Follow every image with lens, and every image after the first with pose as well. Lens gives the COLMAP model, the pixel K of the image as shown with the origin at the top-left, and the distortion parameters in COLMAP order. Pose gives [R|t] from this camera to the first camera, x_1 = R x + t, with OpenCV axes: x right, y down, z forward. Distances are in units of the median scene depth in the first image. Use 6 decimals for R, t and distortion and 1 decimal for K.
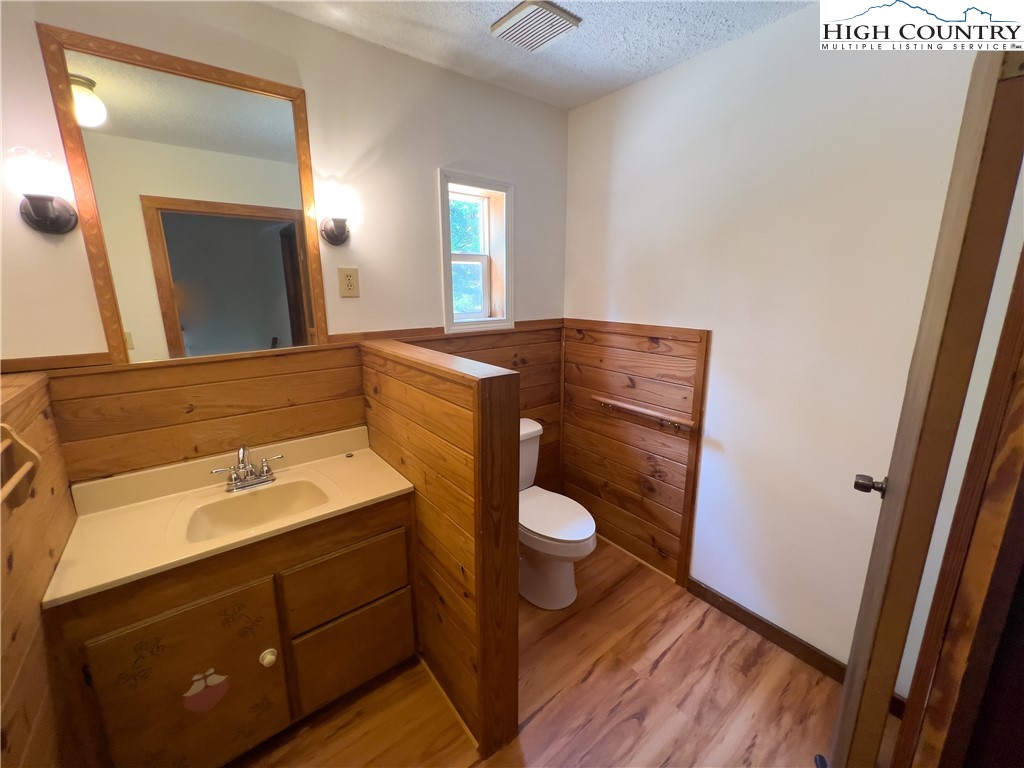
lens RADIAL K [[409.4, 0, 509.8], [0, 409.4, 380.3], [0, 0, 1]] dist [-0.001856, -0.000016]
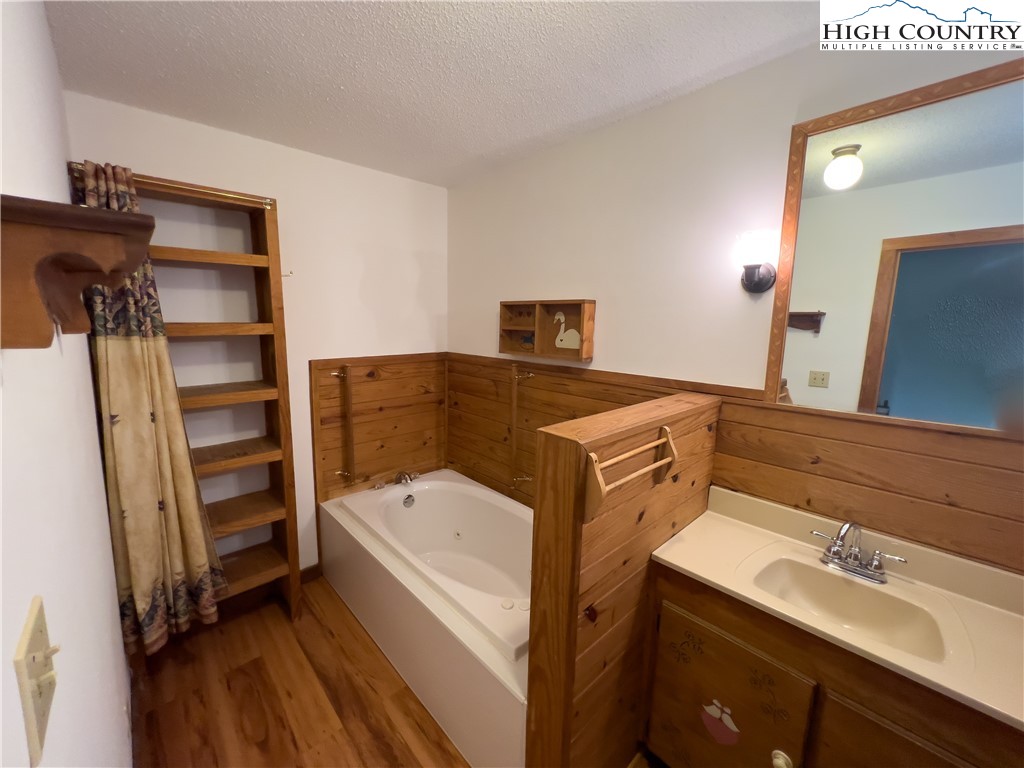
lens RADIAL K [[409.4, 0, 509.8], [0, 409.4, 380.3], [0, 0, 1]] dist [-0.001856, -0.000016]
pose [[0.080923, 0.147610, -0.985730, 0.093564], [-0.232249, 0.964543, 0.125371, -0.073199], [0.969284, 0.218789, 0.112335, 0.164100]]
